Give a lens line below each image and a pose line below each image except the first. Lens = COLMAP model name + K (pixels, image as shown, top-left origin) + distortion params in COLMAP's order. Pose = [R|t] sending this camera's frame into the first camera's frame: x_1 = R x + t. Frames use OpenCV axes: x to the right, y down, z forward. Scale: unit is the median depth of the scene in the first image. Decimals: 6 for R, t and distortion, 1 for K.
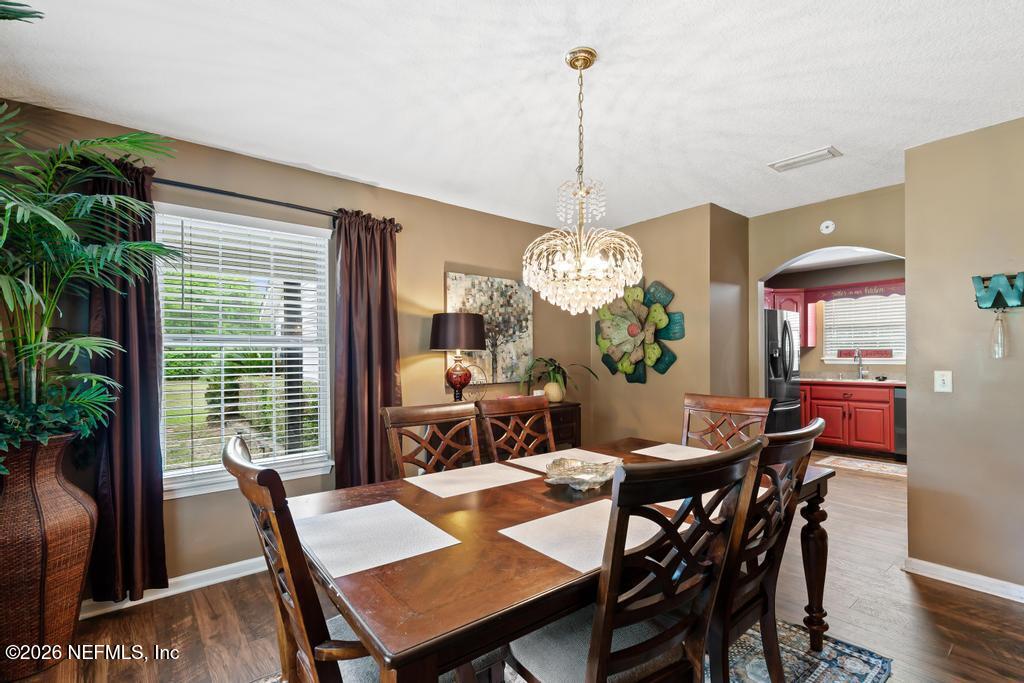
lens RADIAL K [[459.1, 0, 513.7], [0, 459.1, 353.2], [0, 0, 1]] dist [-0.000566, -0.000149]
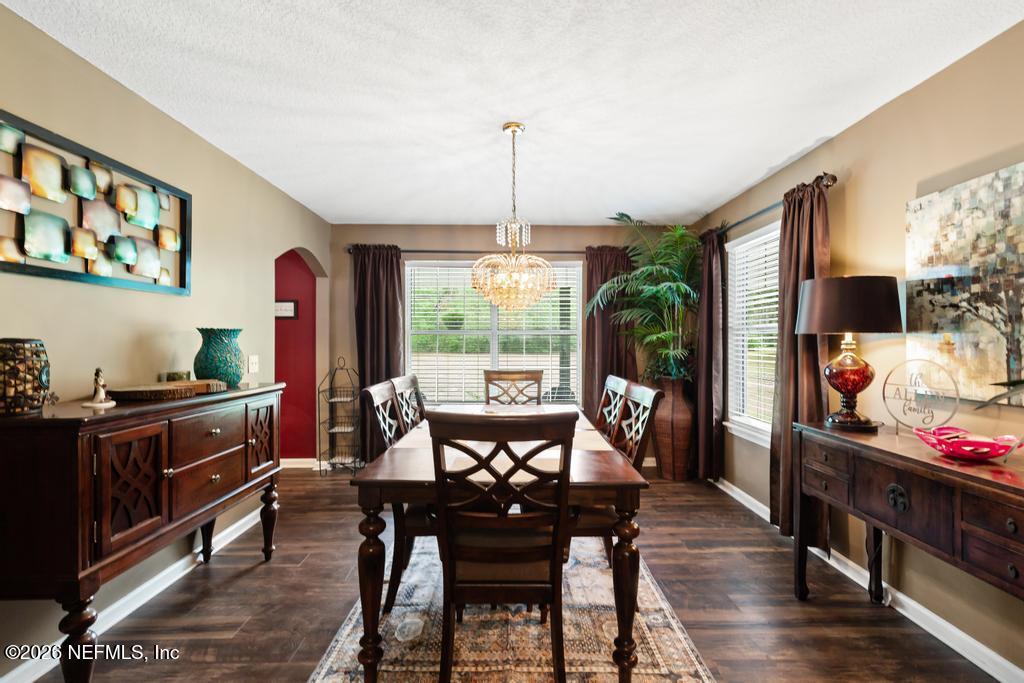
lens RADIAL K [[469.8, 0, 516.8], [0, 469.8, 339.5], [0, 0, 1]] dist [0.001728, 0.000017]
pose [[-0.615454, 0.000622, -0.788172, 0.635559], [0.006200, 0.999973, -0.004052, 0.001447], [0.788148, -0.007381, -0.615441, 0.944075]]
